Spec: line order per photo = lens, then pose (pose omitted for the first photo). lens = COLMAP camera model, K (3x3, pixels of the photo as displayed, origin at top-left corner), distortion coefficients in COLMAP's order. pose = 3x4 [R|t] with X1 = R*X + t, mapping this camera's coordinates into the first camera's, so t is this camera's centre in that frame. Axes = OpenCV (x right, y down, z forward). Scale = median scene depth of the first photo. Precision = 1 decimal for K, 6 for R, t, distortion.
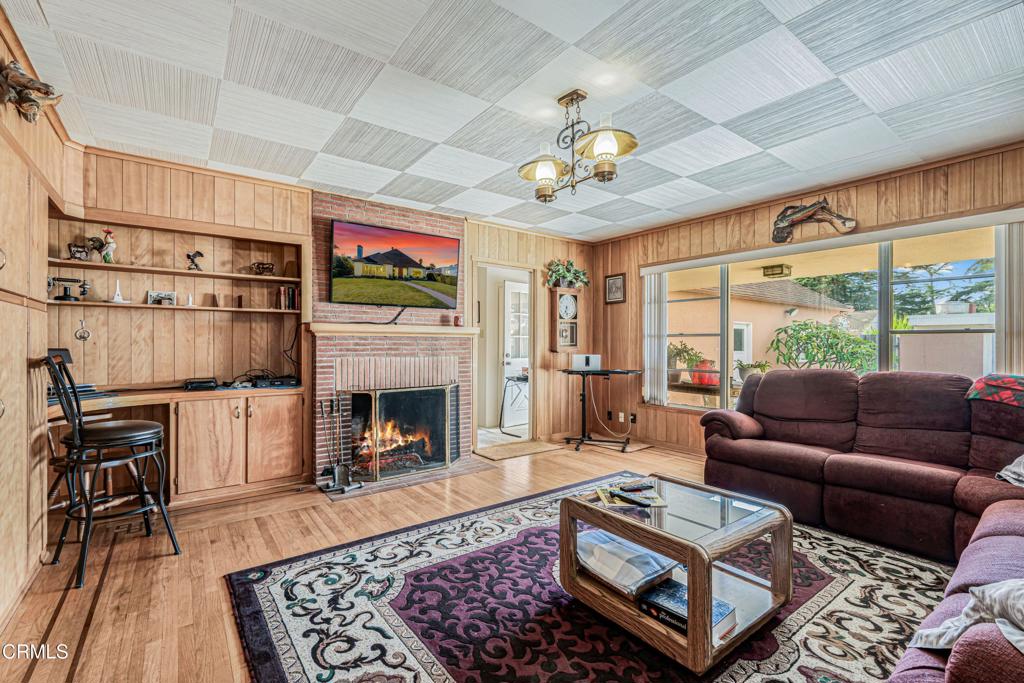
lens RADIAL K [[467.3, 0, 515.6], [0, 467.3, 343.3], [0, 0, 1]] dist [-0.002039, 0.000155]
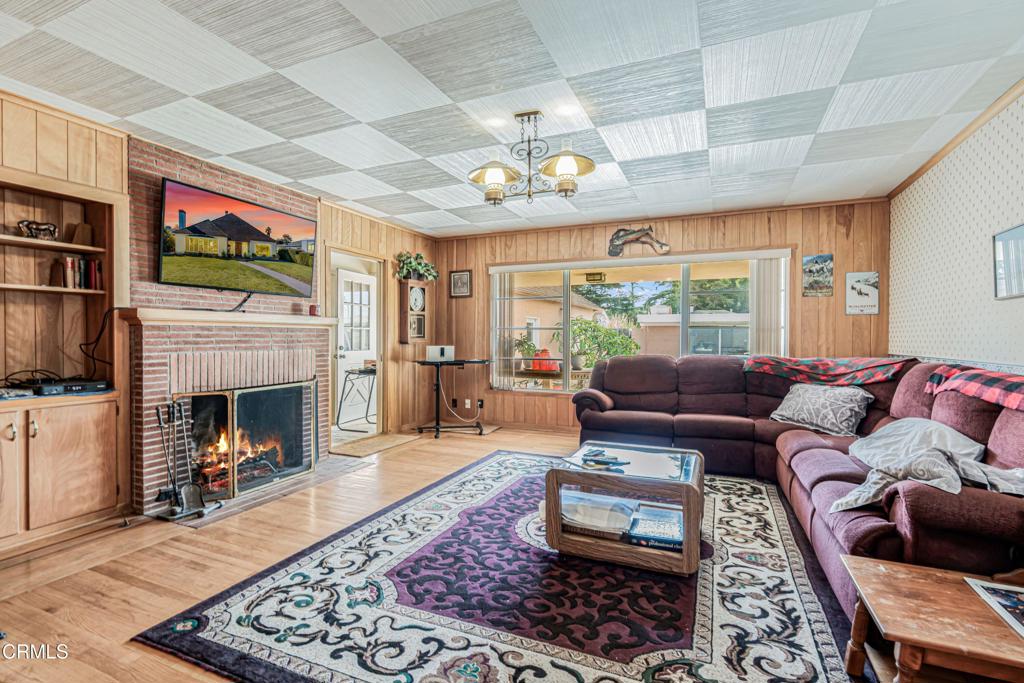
lens RADIAL K [[467.3, 0, 503.0], [0, 467.3, 339.1], [0, 0, 1]] dist [-0.002039, 0.000155]
pose [[0.873143, -0.002552, 0.487458, -0.390642], [-0.001575, 0.999966, 0.008057, 0.000946], [-0.487462, -0.007803, 0.873109, 0.036436]]
